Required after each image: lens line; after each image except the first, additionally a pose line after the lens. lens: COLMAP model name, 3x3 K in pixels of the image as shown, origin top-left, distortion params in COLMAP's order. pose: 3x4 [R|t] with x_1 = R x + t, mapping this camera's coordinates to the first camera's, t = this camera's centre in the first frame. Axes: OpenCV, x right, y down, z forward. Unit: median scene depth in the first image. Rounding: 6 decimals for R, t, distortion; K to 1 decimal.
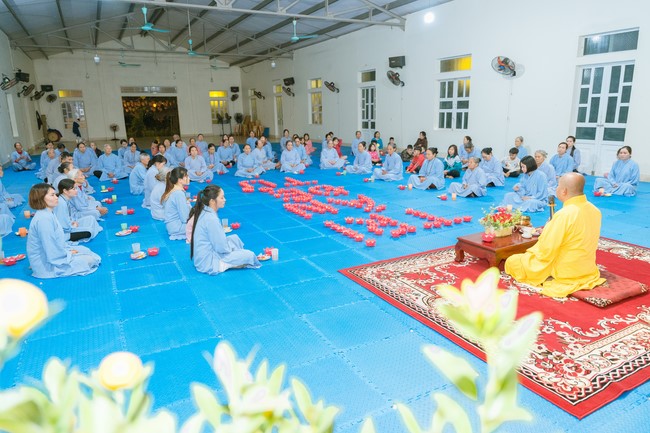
lens RADIAL K [[441.2, 0, 325.0], [0, 441.2, 216.5], [0, 0, 1]] dist [0.004709, -0.004076]
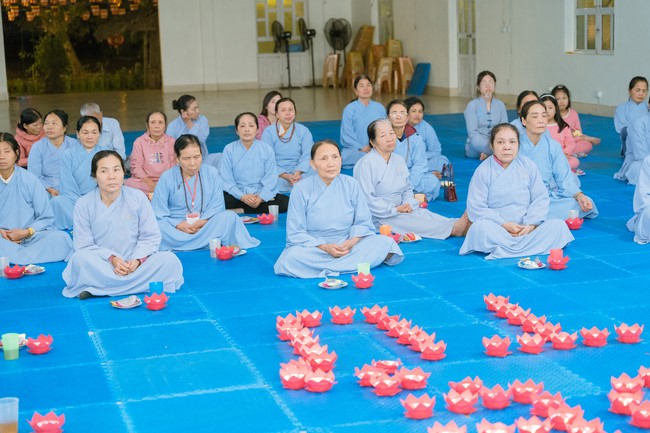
lens RADIAL K [[1225.9, 0, 325.0], [0, 1225.9, 216.5], [0, 0, 1]] dist [0.014918, -0.046665]
pose [[0.977670, 0.020640, -0.209129, -0.030771], [-0.035503, 0.997083, -0.067570, -0.062214], [0.207125, 0.073485, 0.975551, 0.283589]]
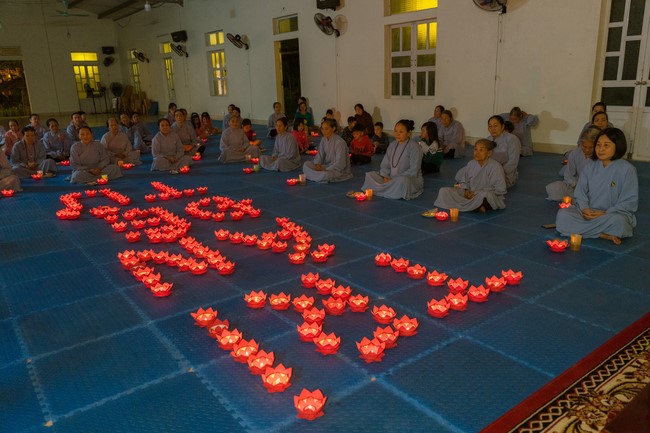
lens RADIAL K [[501.2, 0, 325.0], [0, 501.2, 216.5], [0, 0, 1]] dist [0.012808, -0.006869]
pose [[0.987260, -0.053494, 0.149854, 0.024467], [0.049566, 0.998325, 0.029831, -0.039009], [-0.151199, -0.022024, 0.988258, 0.233712]]
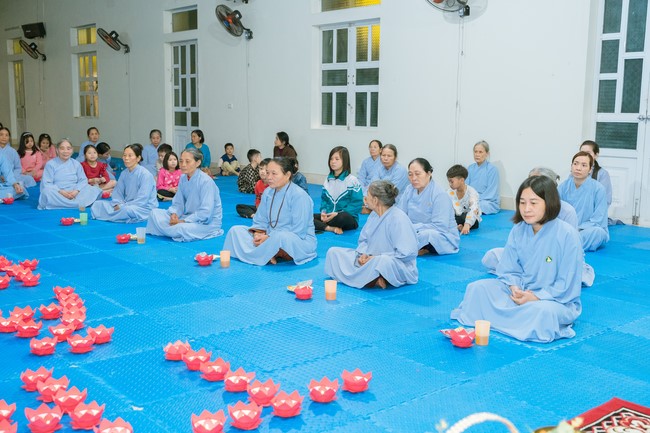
lens RADIAL K [[741.0, 0, 325.0], [0, 741.0, 216.5], [0, 0, 1]] dist [-0.002375, 0.059738]
pose [[0.975880, 0.000924, 0.218308, 0.088554], [0.019600, 0.995582, -0.091827, -0.027600], [-0.217428, 0.093891, 0.971550, 0.233352]]
